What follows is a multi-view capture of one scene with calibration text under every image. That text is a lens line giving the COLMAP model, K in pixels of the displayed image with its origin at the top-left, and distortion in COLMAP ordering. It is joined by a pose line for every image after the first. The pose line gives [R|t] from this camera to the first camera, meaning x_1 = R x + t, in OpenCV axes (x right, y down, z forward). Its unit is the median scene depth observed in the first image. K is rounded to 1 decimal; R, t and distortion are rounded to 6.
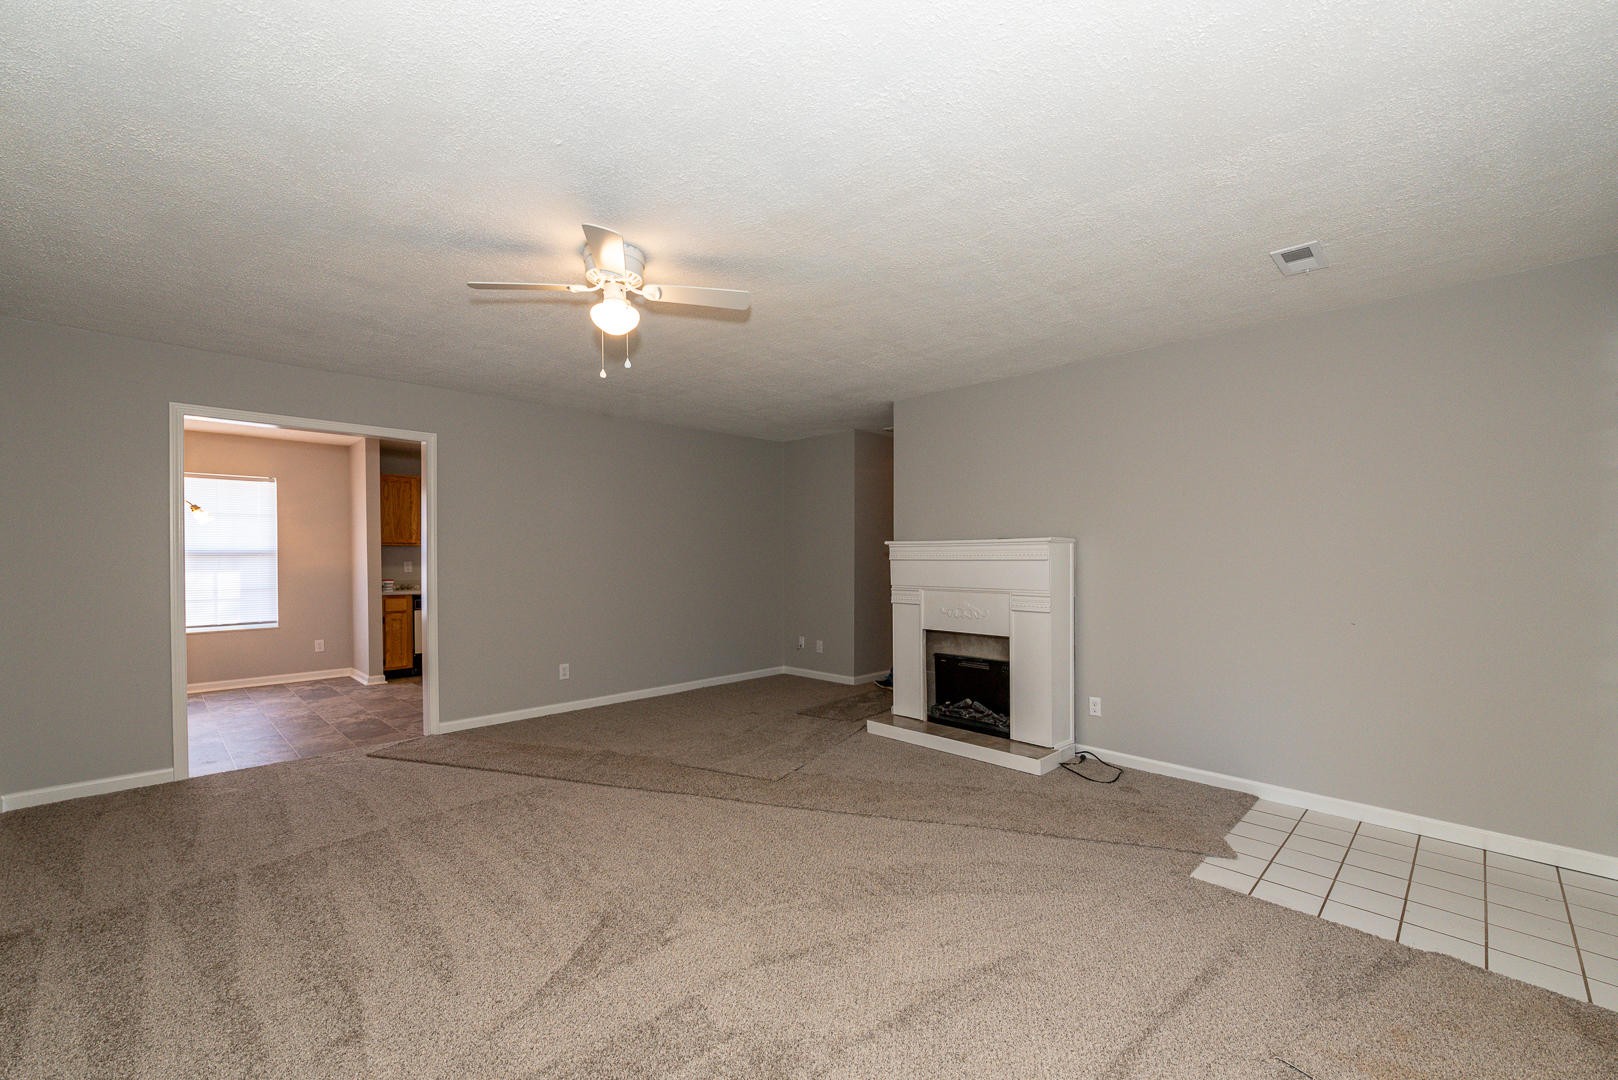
lens RADIAL K [[663.2, 0, 789.1], [0, 663.2, 559.5], [0, 0, 1]] dist [0.001753, 0.000136]
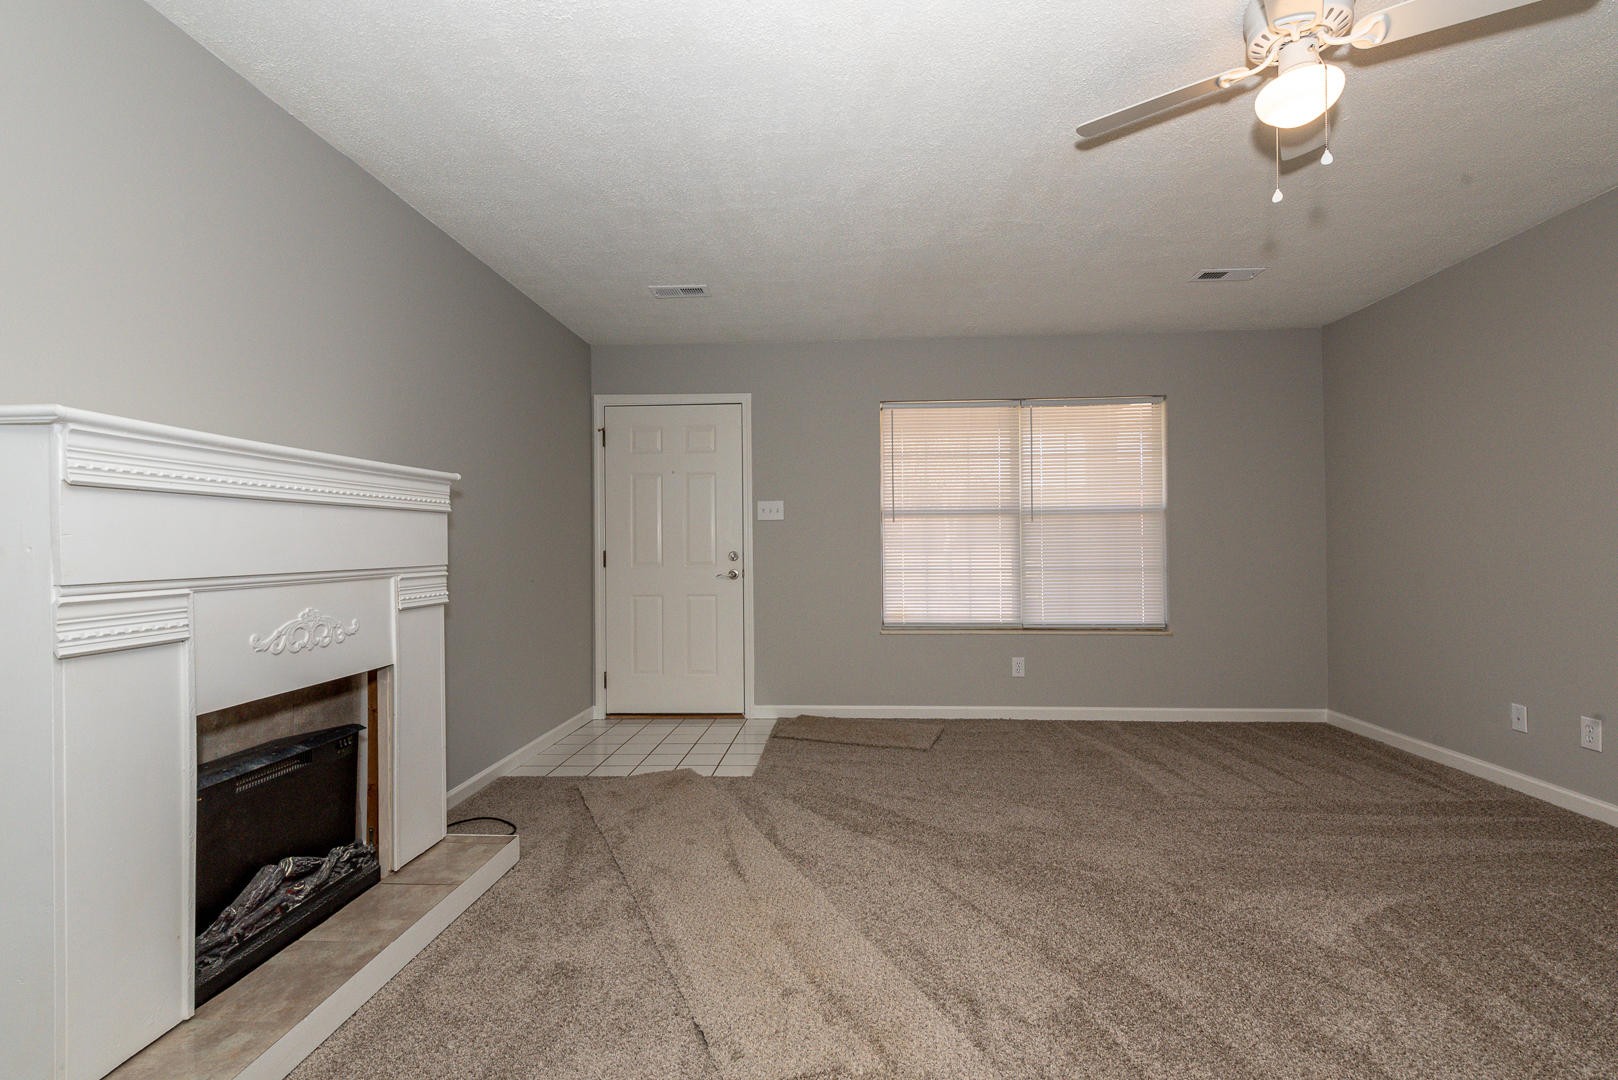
lens RADIAL K [[712.5, 0, 809.0], [0, 712.5, 540.0], [0, 0, 1]] dist [0.003017, -0.000011]
pose [[-0.684826, 0.017089, 0.728506, -0.266759], [0.020986, 0.999773, -0.003725, 0.030662], [-0.728404, 0.012738, -0.685029, 1.110812]]
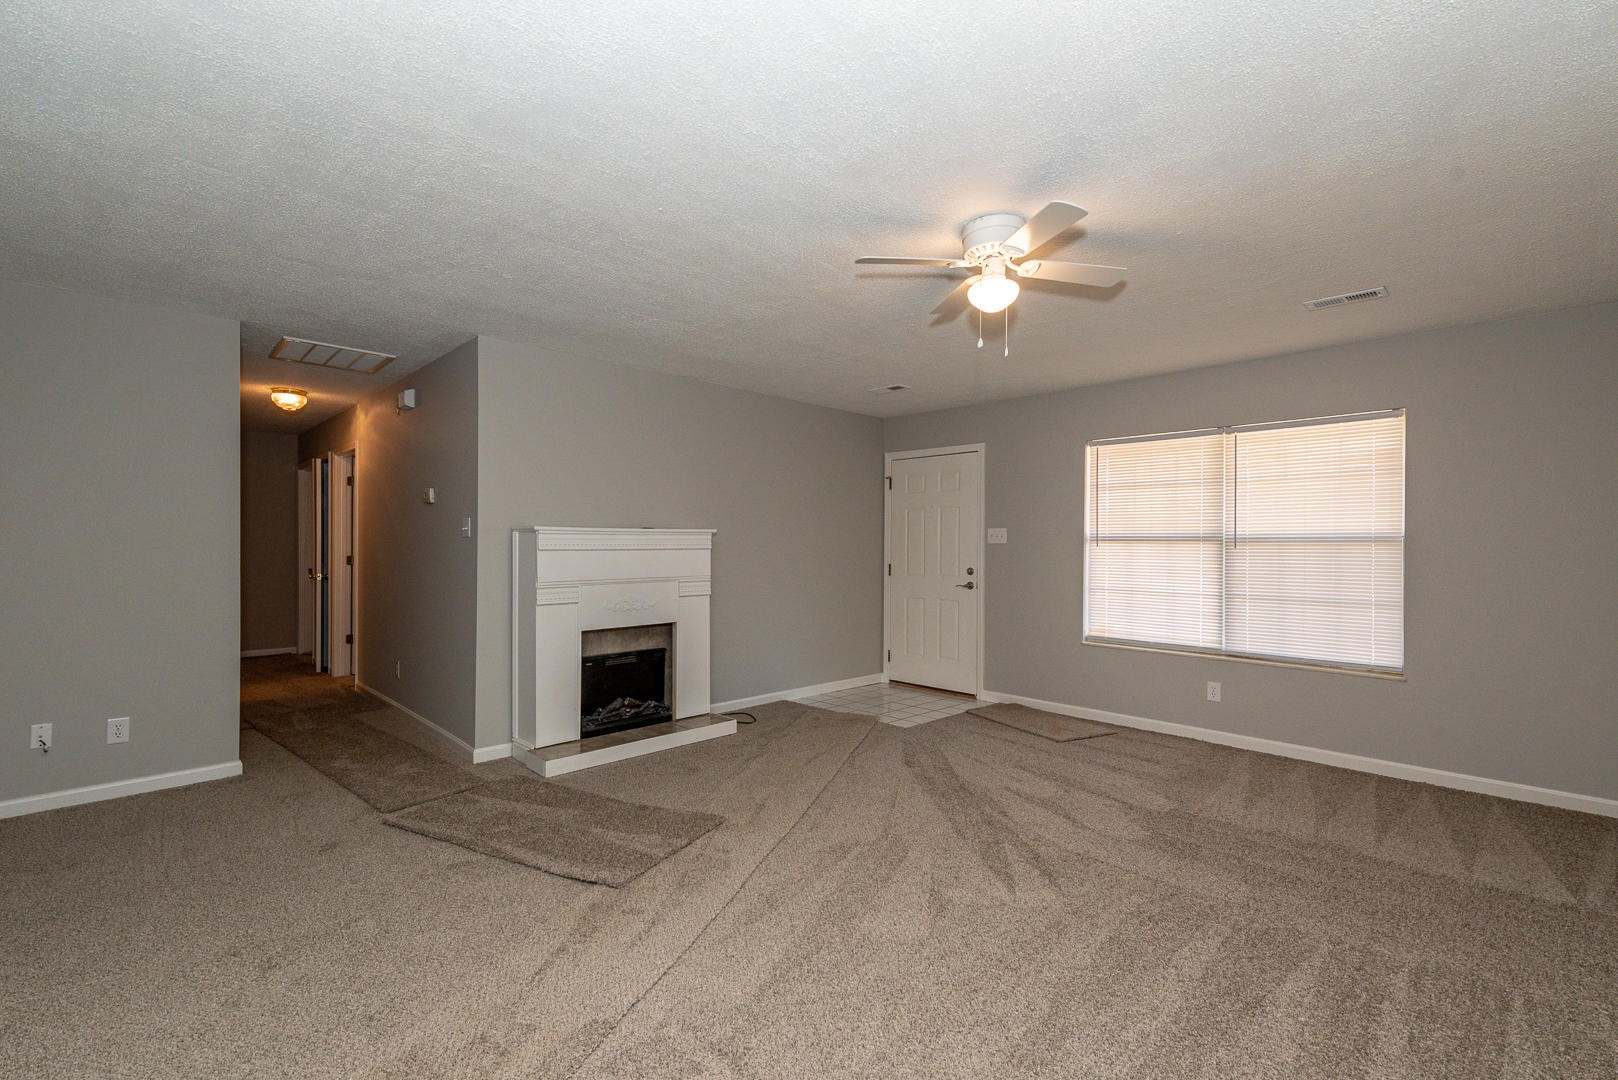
lens RADIAL K [[712.5, 0, 809.0], [0, 712.5, 540.0], [0, 0, 1]] dist [0.003017, -0.000011]
pose [[-0.014305, 0.009315, 0.999854, -0.782334], [0.006802, 0.999934, -0.009218, -0.001721], [-0.999875, 0.006669, -0.014368, 0.785748]]
